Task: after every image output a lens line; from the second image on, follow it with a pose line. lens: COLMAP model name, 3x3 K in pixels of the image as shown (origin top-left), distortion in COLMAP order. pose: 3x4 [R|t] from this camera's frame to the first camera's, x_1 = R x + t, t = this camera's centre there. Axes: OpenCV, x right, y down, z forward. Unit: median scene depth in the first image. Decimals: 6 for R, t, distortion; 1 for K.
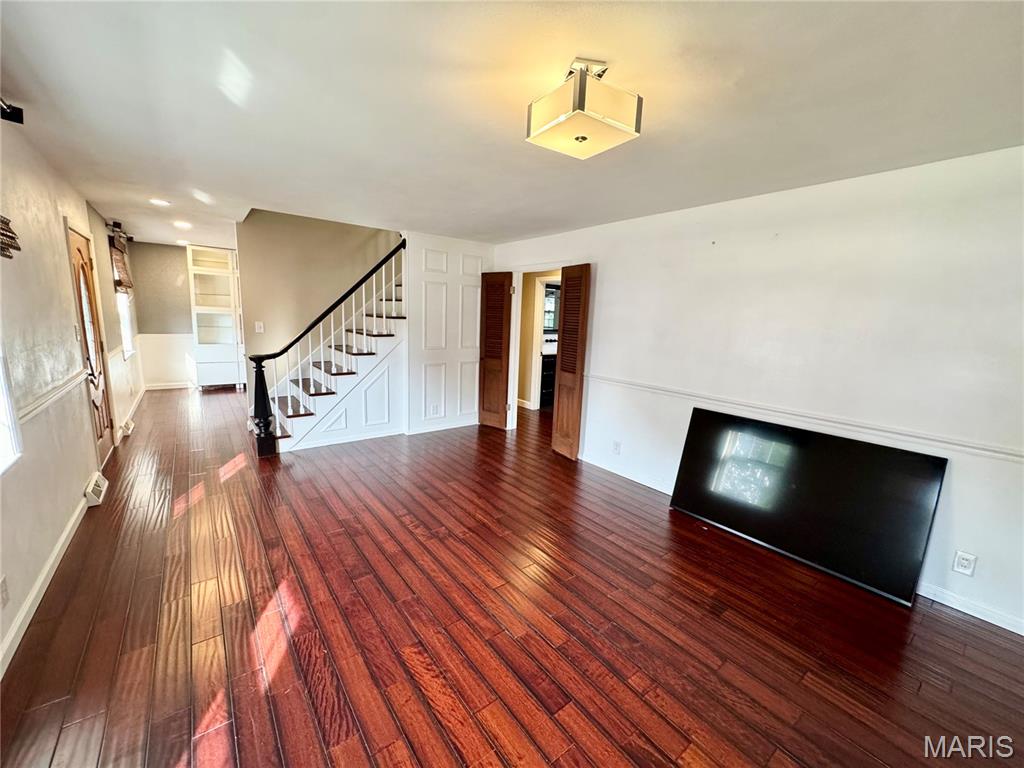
lens RADIAL K [[410.1, 0, 521.3], [0, 410.1, 381.4], [0, 0, 1]] dist [-0.002322, -0.000433]
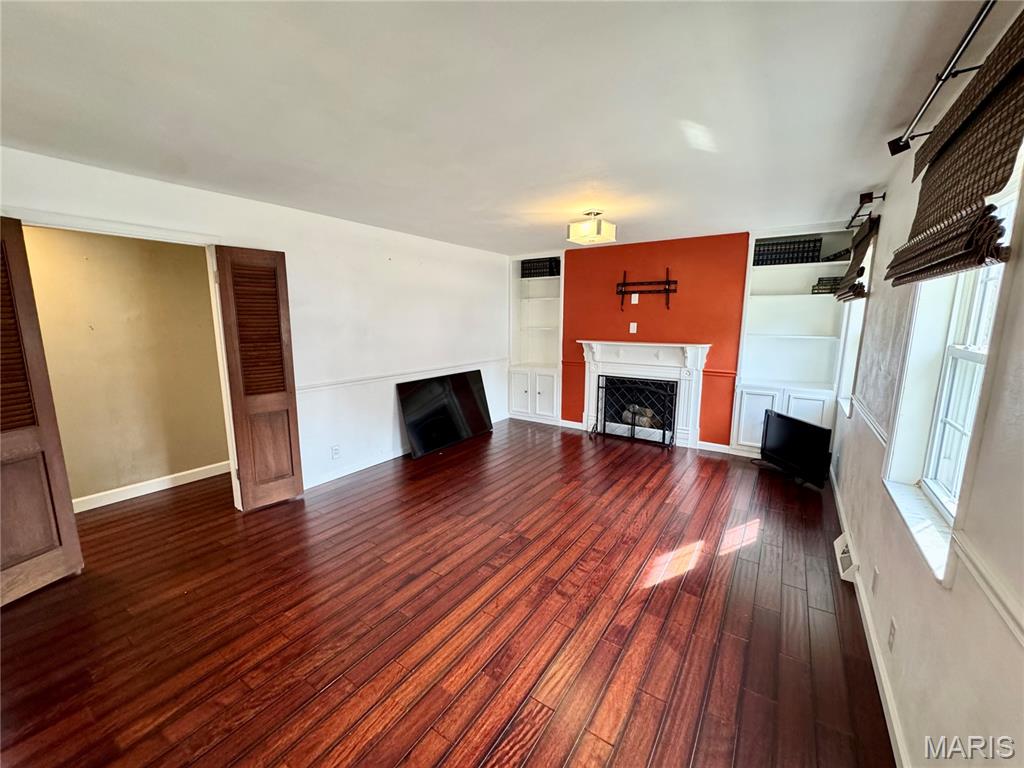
lens RADIAL K [[410.1, 0, 512.7], [0, 410.1, 382.4], [0, 0, 1]] dist [-0.002322, -0.000433]
pose [[-0.304667, -0.181624, 0.934982, -0.764288], [0.137115, 0.963062, 0.231758, -0.162918], [-0.942538, 0.198809, -0.268510, 0.846380]]
